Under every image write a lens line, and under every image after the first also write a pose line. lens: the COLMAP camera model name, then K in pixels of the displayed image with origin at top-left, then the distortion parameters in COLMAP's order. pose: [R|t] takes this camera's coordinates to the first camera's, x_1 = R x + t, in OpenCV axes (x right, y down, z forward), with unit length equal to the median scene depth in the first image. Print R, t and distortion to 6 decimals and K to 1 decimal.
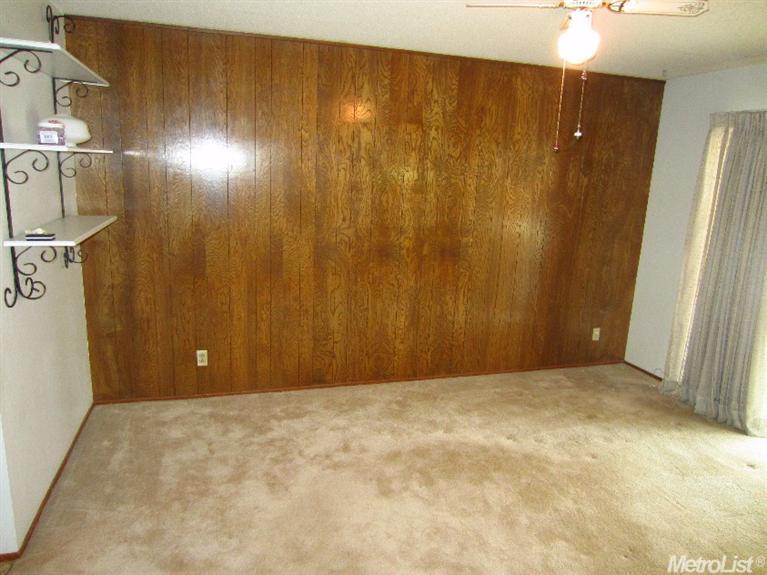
lens RADIAL K [[548.7, 0, 385.0], [0, 548.7, 287.5], [0, 0, 1]] dist [-0.015438, -0.001518]
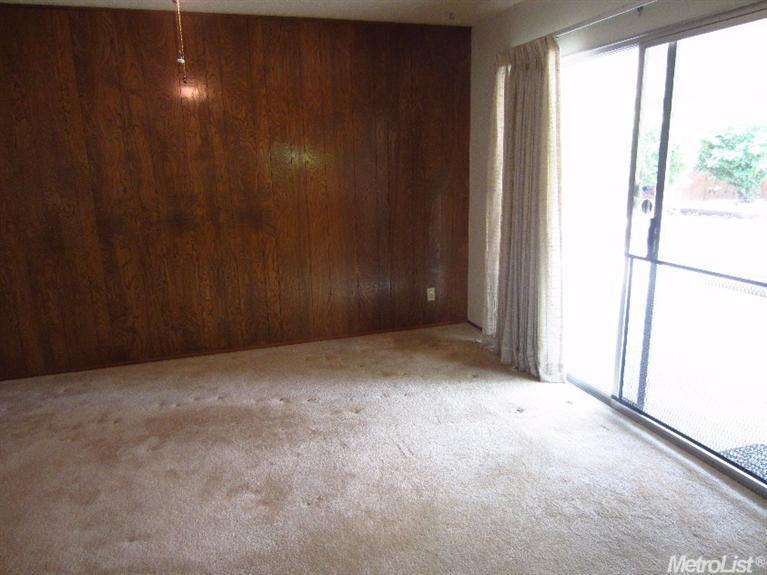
lens RADIAL K [[548.7, 0, 382.3], [0, 548.7, 287.1], [0, 0, 1]] dist [-0.015438, -0.001518]
pose [[0.997542, -0.069962, -0.003823, 0.363443], [0.069995, 0.997502, 0.009551, 0.068075], [0.003145, -0.009795, 0.999947, 0.026131]]
